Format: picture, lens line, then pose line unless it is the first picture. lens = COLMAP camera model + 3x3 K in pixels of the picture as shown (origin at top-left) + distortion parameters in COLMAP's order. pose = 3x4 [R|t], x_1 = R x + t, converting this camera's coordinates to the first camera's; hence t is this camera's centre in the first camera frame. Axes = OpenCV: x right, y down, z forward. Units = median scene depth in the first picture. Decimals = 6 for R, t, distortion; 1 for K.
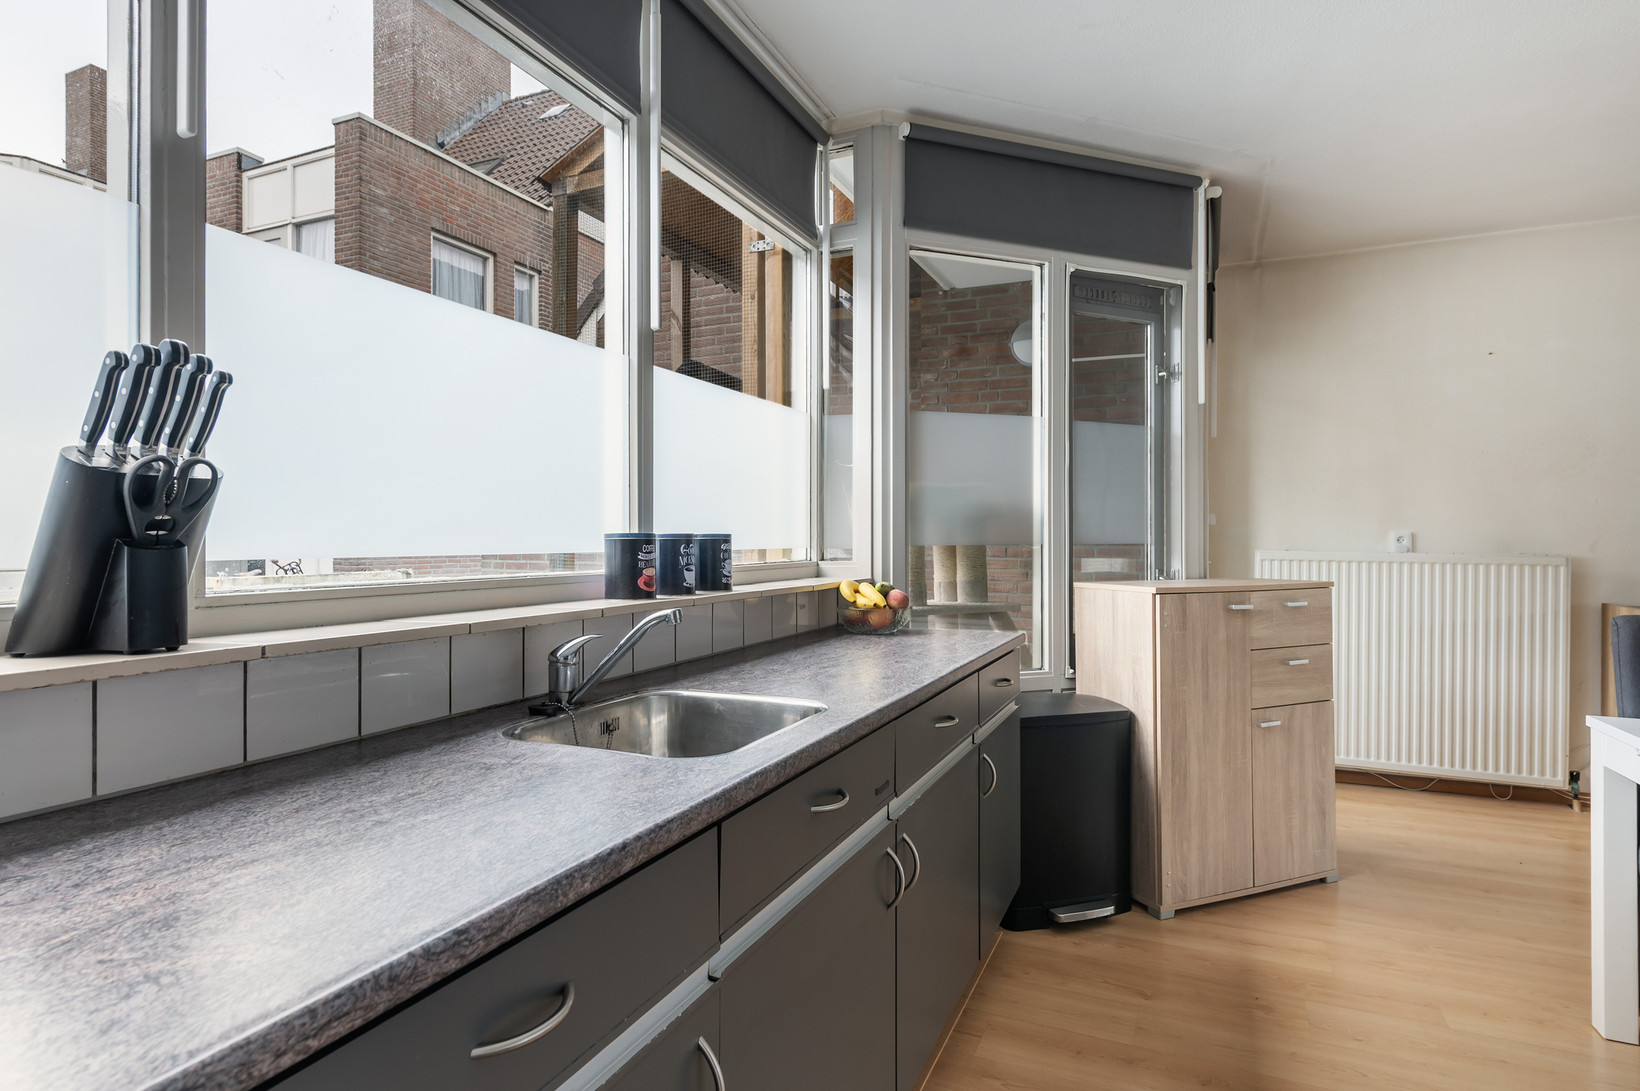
lens RADIAL K [[849.1, 0, 823.5], [0, 849.1, 544.7], [0, 0, 1]] dist [0.022607, -0.008386]
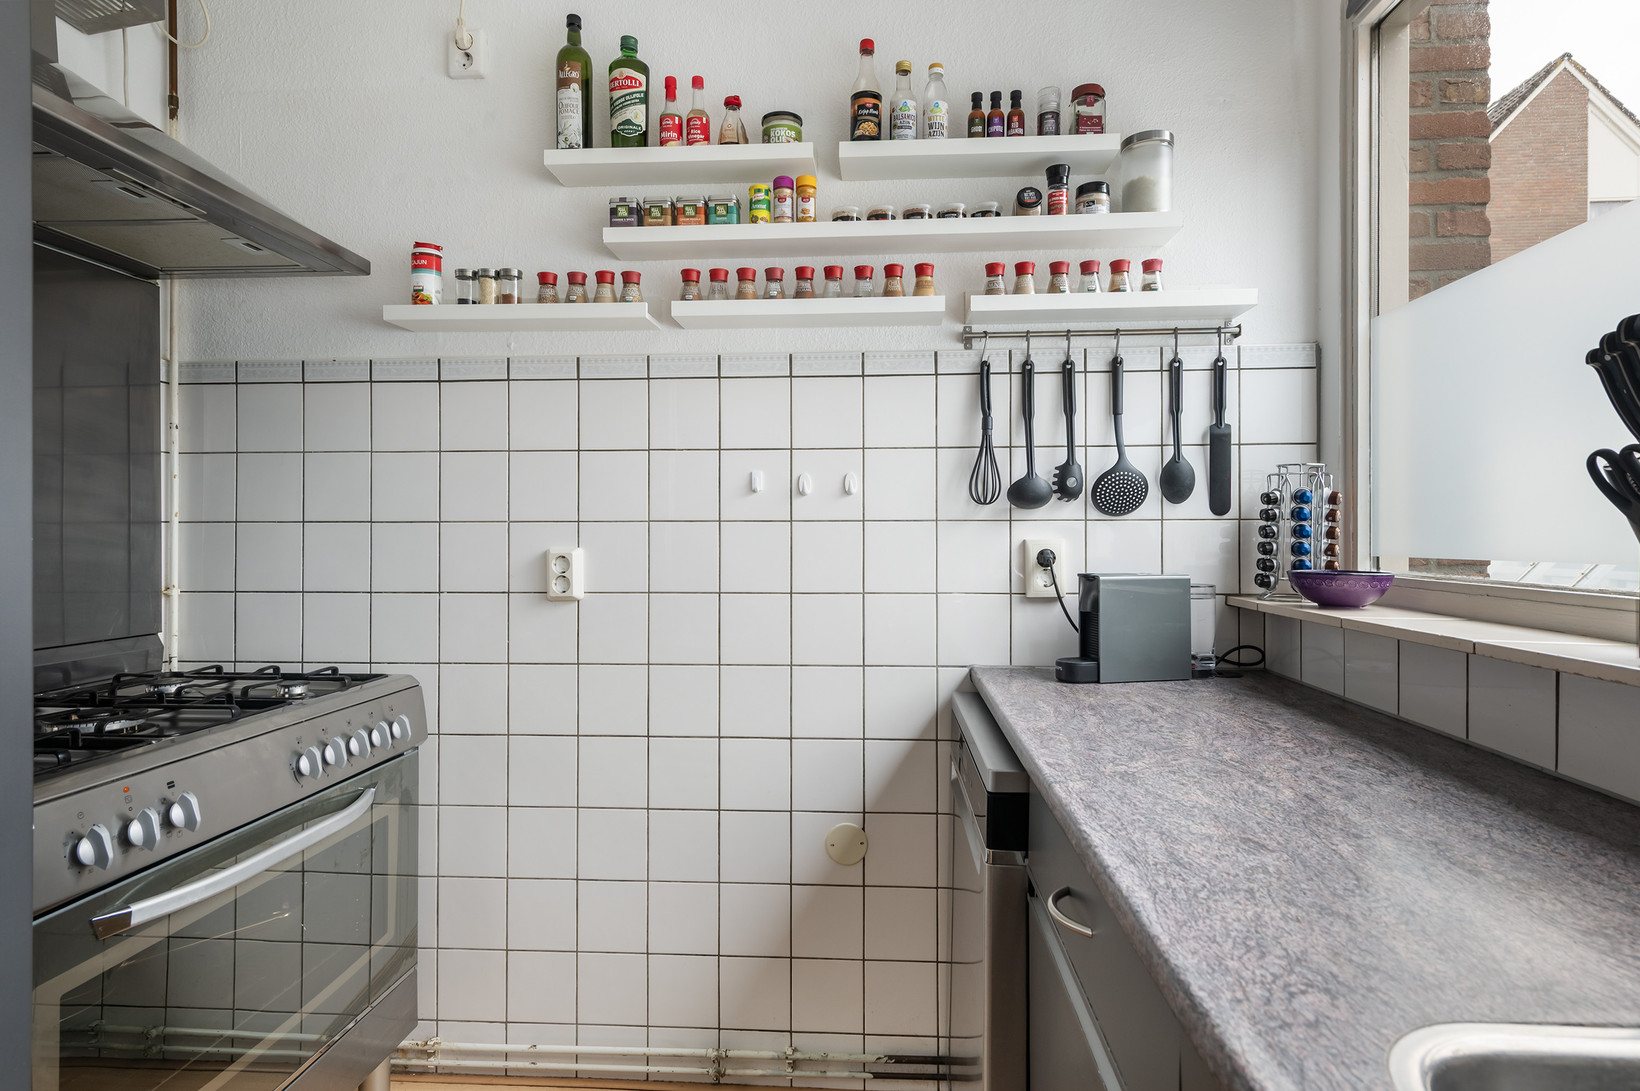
lens RADIAL K [[849.1, 0, 833.8], [0, 849.1, 537.7], [0, 0, 1]] dist [0.022607, -0.008386]
pose [[-0.935628, -0.001686, -0.352985, 0.349935], [-0.002798, 0.999993, 0.002641, -0.007573], [0.352977, 0.003458, -0.935625, 1.615581]]
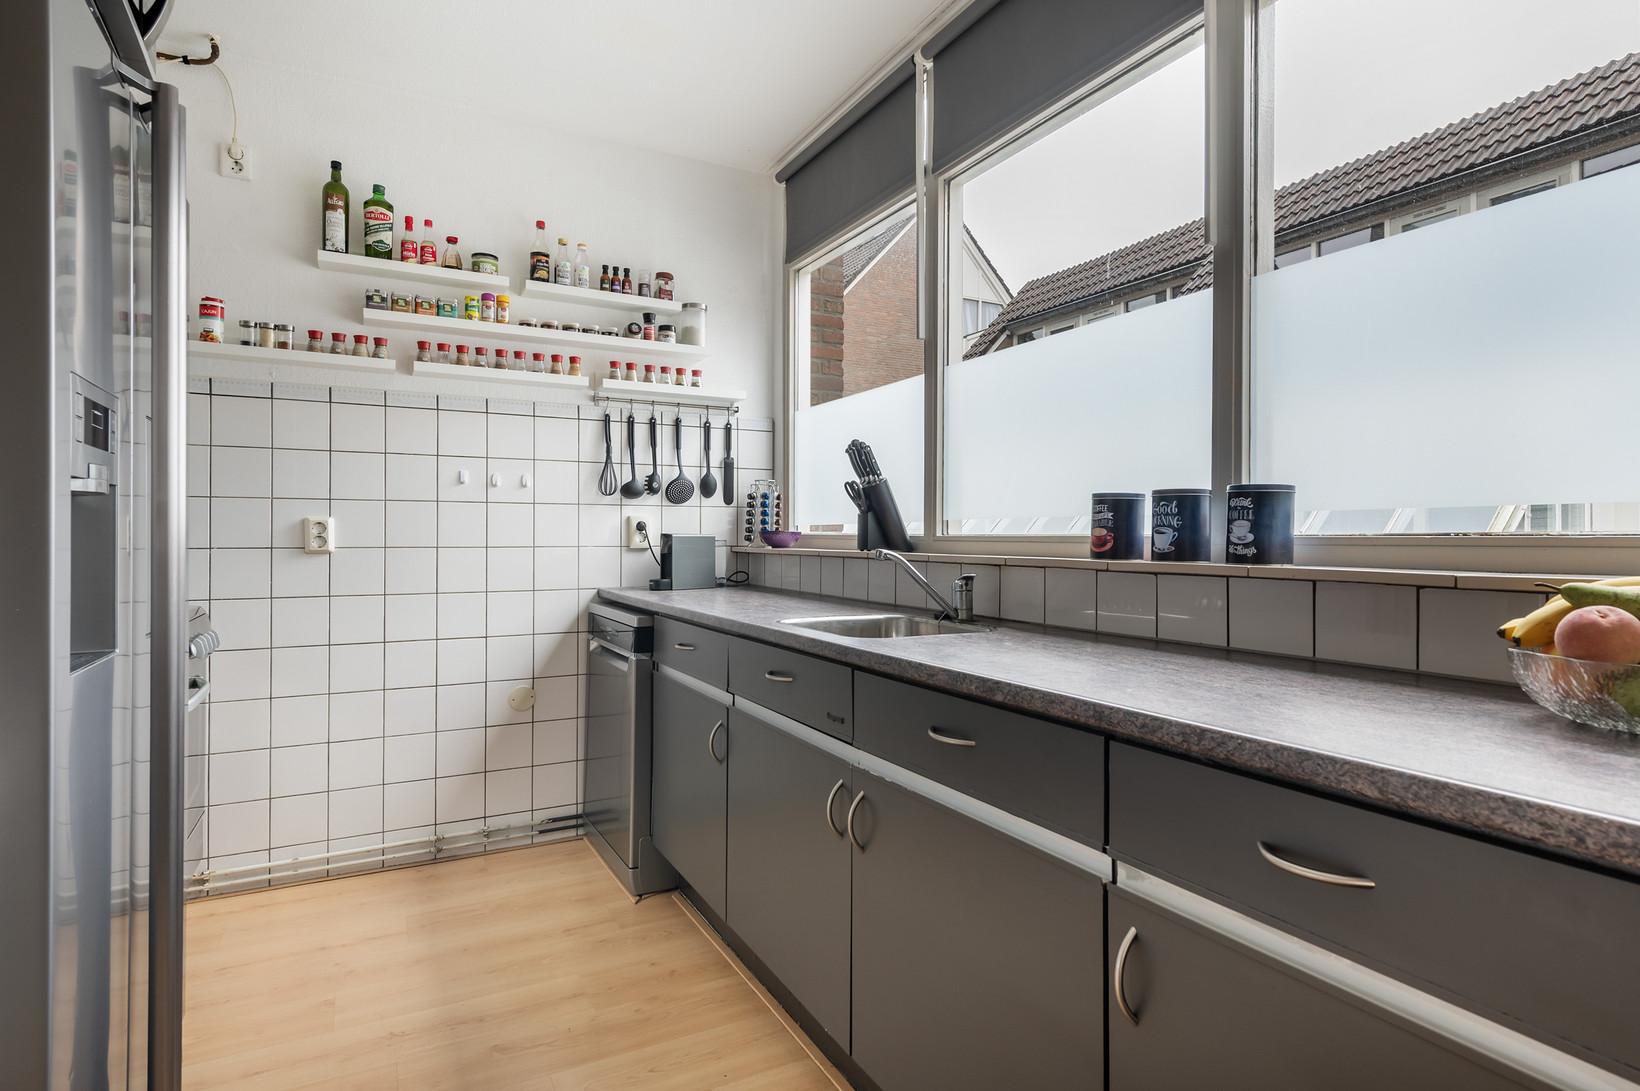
lens RADIAL K [[849.1, 0, 827.9], [0, 849.1, 535.4], [0, 0, 1]] dist [0.022607, -0.008386]
pose [[-0.605754, -0.003956, -0.795642, 1.604868], [-0.007734, 0.999970, 0.000917, 0.076087], [0.795615, 0.006709, -0.605766, 2.772265]]
